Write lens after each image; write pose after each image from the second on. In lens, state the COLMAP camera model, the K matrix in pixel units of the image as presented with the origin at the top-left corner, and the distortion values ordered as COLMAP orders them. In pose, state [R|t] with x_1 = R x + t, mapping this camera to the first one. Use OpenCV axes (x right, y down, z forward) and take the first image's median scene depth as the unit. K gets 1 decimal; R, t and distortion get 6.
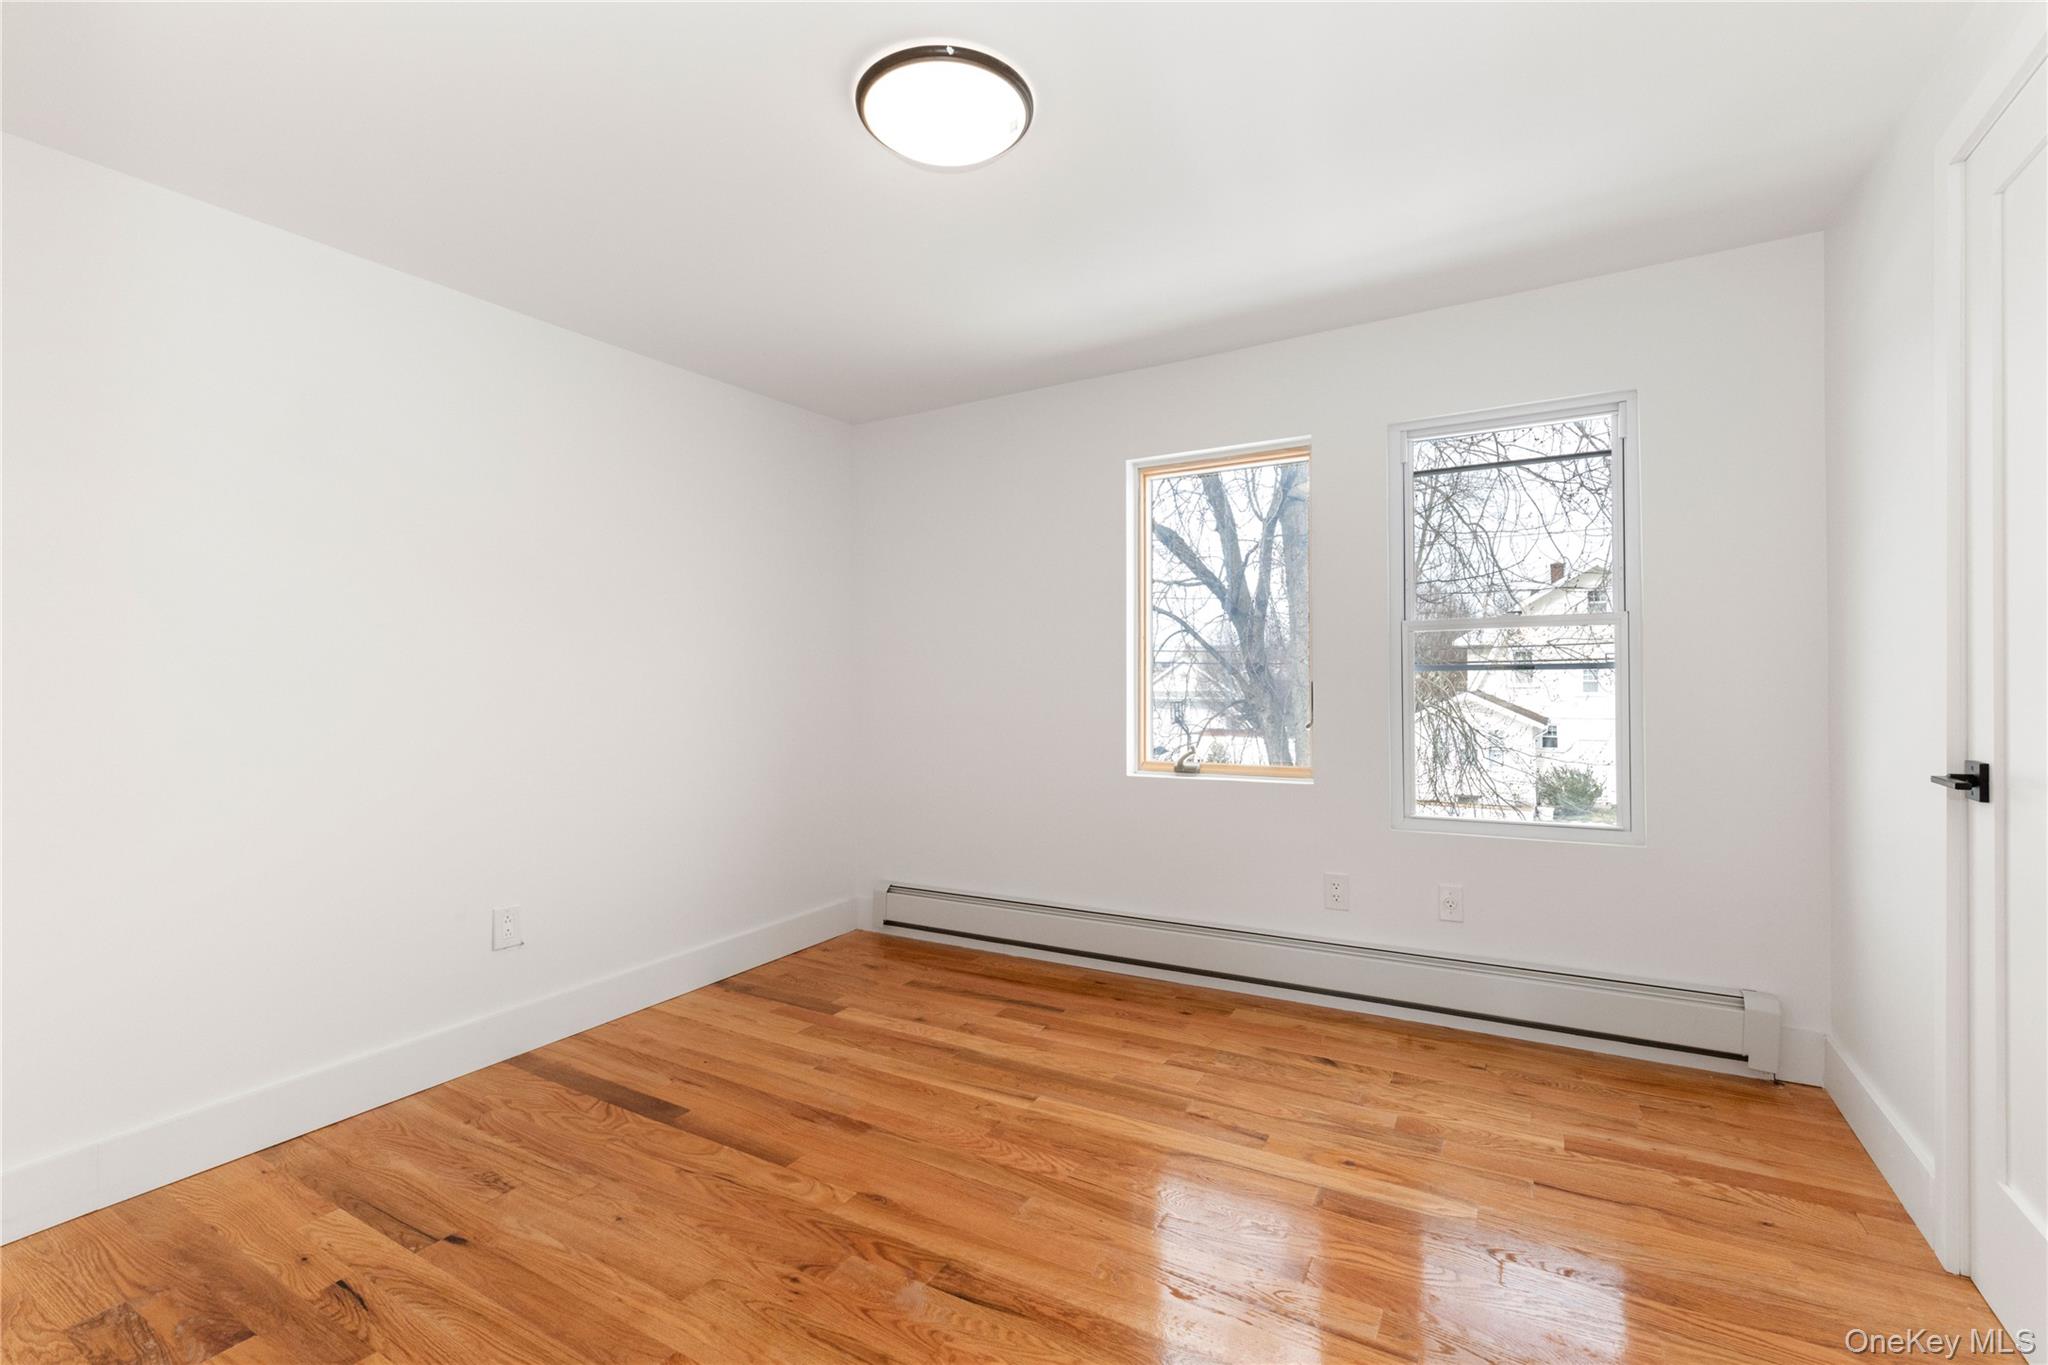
lens RADIAL K [[871.9, 0, 1024.0], [0, 871.9, 682.5], [0, 0, 1]] dist [0.000743, -0.000235]
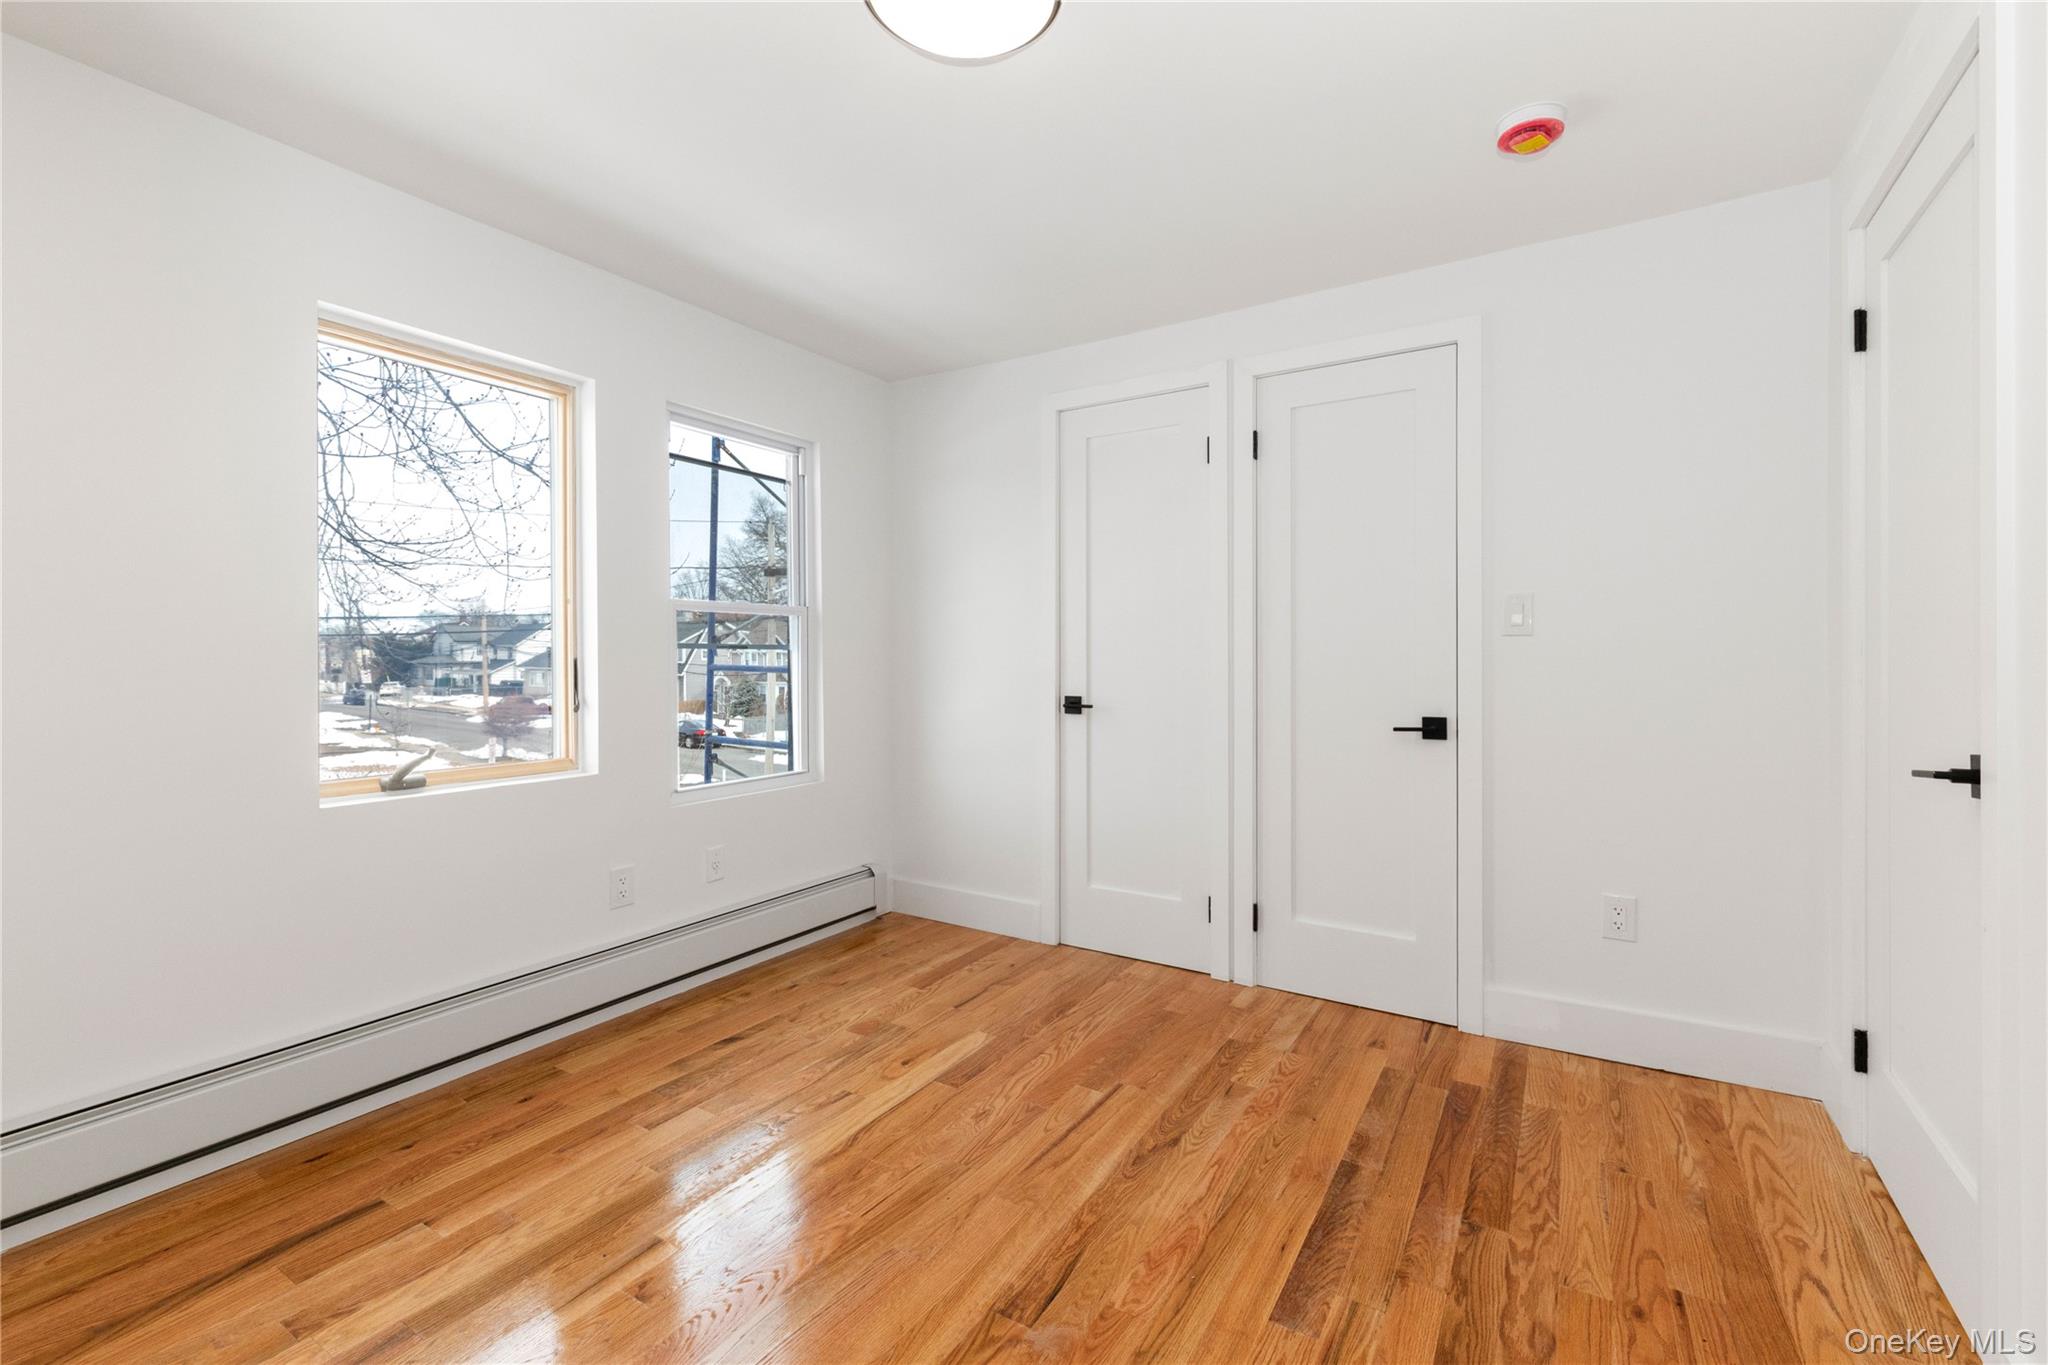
lens RADIAL K [[883.4, 0, 1043.3], [0, 883.4, 660.4], [0, 0, 1]] dist [0.002633, -0.000369]
pose [[0.025125, 0.005597, 0.999669, -0.700731], [0.003440, 0.999978, -0.005685, 0.009506], [-0.999678, 0.003582, 0.025105, 0.661434]]
